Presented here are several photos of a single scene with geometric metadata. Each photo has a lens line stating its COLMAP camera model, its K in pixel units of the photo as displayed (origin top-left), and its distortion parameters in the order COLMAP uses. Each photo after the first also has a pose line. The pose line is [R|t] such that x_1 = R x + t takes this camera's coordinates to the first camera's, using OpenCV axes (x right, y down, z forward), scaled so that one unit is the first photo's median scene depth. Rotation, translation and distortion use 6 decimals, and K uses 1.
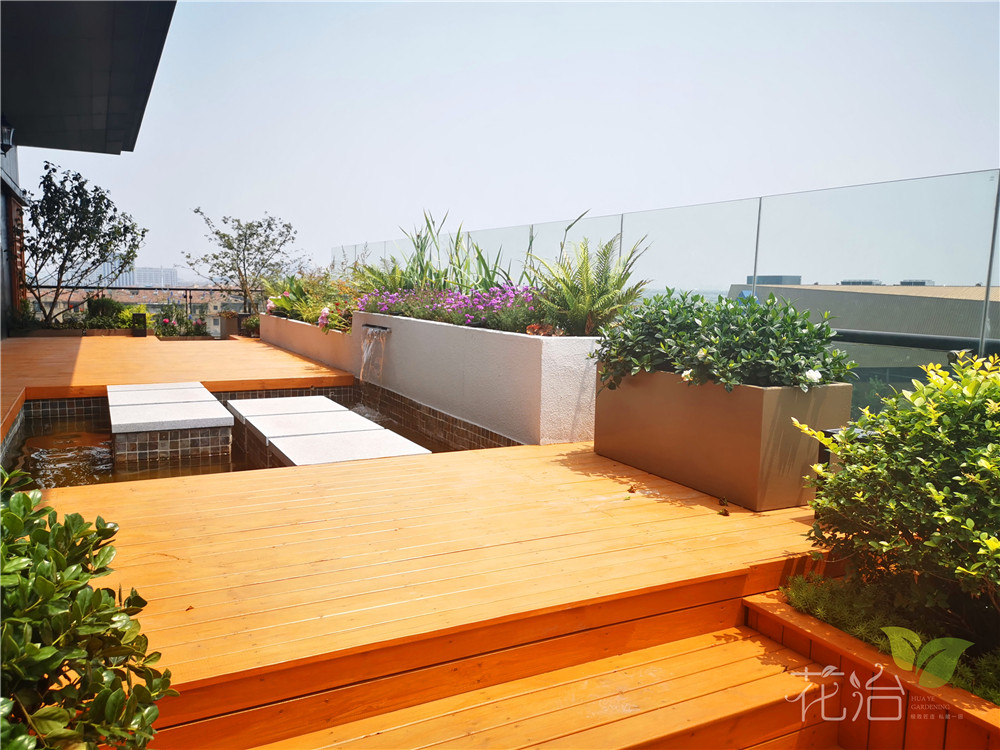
lens RADIAL K [[771.5, 0, 500.0], [0, 771.5, 375.0], [0, 0, 1]] dist [0.006494, 0.000396]
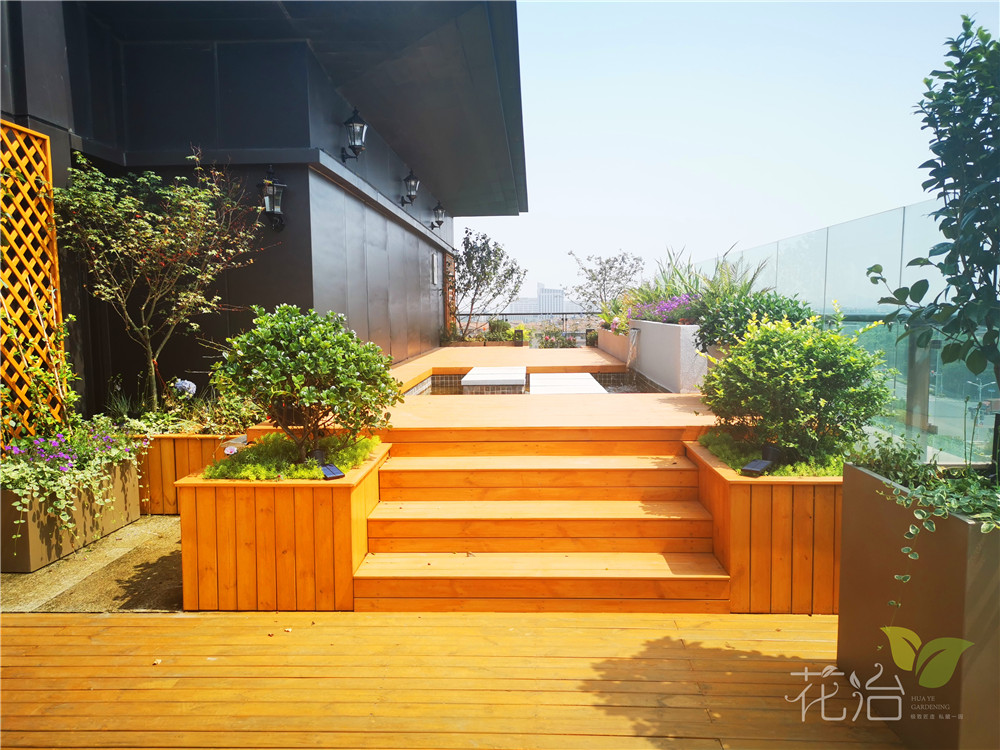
lens RADIAL K [[771.5, 0, 500.0], [0, 771.5, 375.0], [0, 0, 1]] dist [0.006494, 0.000396]
pose [[0.866155, 0.006552, -0.499732, 0.195913], [-0.023529, 0.999340, -0.027678, 0.039880], [0.499221, 0.035732, 0.865738, -0.216768]]
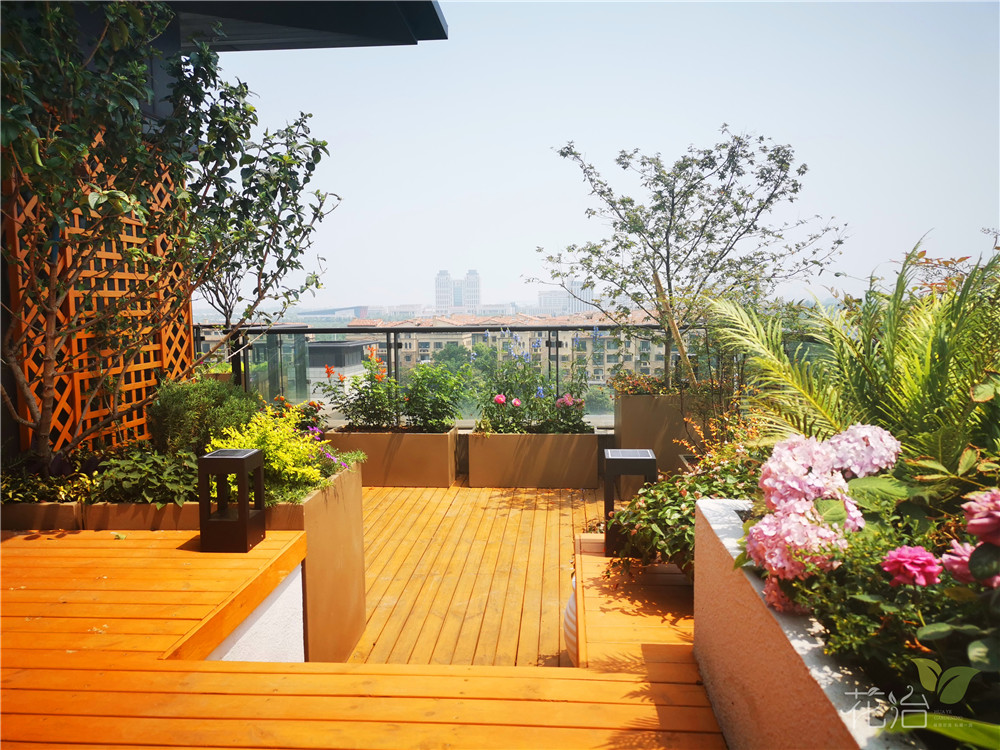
lens RADIAL K [[713.4, 0, 497.6], [0, 713.4, 390.2], [0, 0, 1]] dist [0.005918, 0.000500]
pose [[0.842597, 0.024231, -0.538000, -0.261468], [-0.024468, 0.999678, 0.006704, -0.100248], [0.537989, 0.007514, 0.842918, 0.820480]]
